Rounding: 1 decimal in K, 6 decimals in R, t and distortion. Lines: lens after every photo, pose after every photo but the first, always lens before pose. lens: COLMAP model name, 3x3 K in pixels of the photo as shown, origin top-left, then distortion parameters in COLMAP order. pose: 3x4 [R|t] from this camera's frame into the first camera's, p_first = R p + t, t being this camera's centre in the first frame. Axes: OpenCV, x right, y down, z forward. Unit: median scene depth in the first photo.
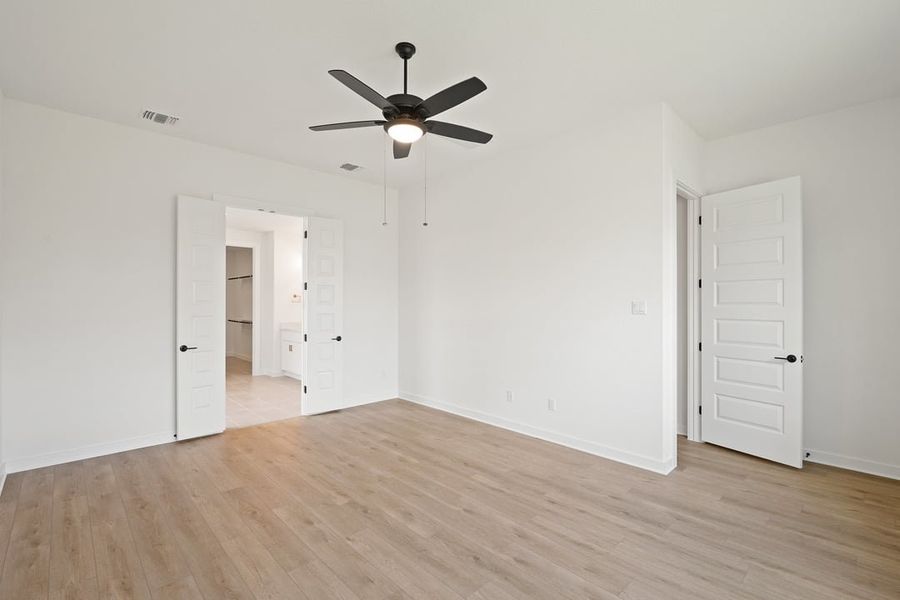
lens RADIAL K [[408.5, 0, 450.6], [0, 408.5, 301.5], [0, 0, 1]] dist [0.000900, -0.005268]
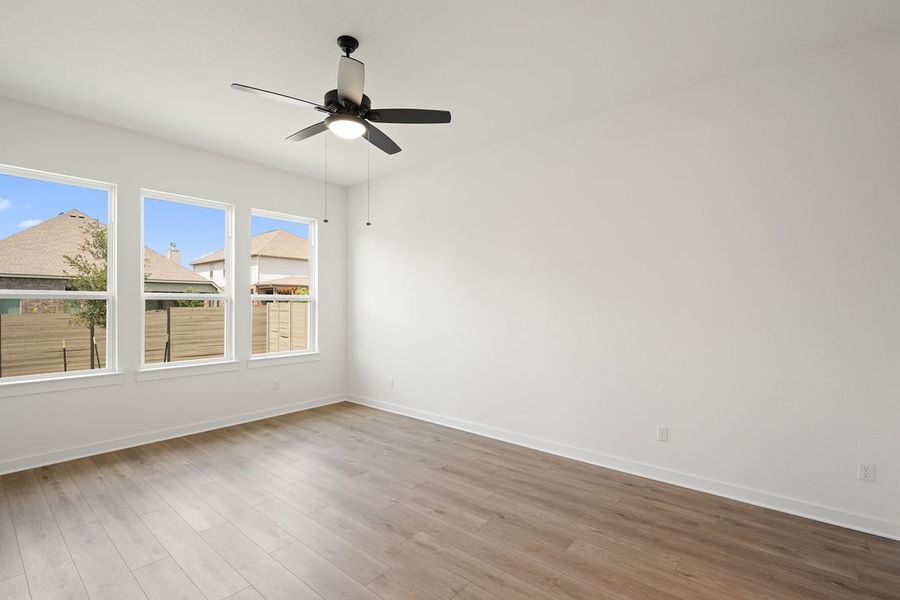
lens RADIAL K [[408.5, 0, 450.6], [0, 408.5, 301.5], [0, 0, 1]] dist [0.000900, -0.005268]
pose [[-0.992651, -0.006359, -0.120844, -0.237968], [-0.005428, 0.999953, -0.008025, 0.005013], [0.120890, -0.007310, -0.992639, 1.992591]]
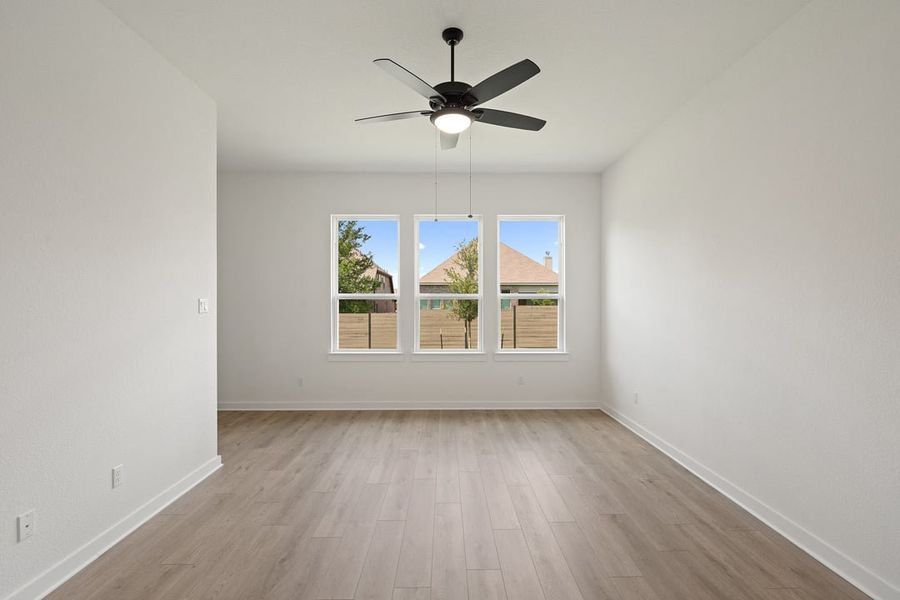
lens RADIAL K [[408.5, 0, 450.6], [0, 408.5, 301.5], [0, 0, 1]] dist [0.000900, -0.005268]
pose [[-0.736116, -0.001844, 0.676852, -0.753455], [-0.003603, 0.999993, -0.001194, 0.004909], [-0.676845, -0.003317, -0.736118, 1.701387]]
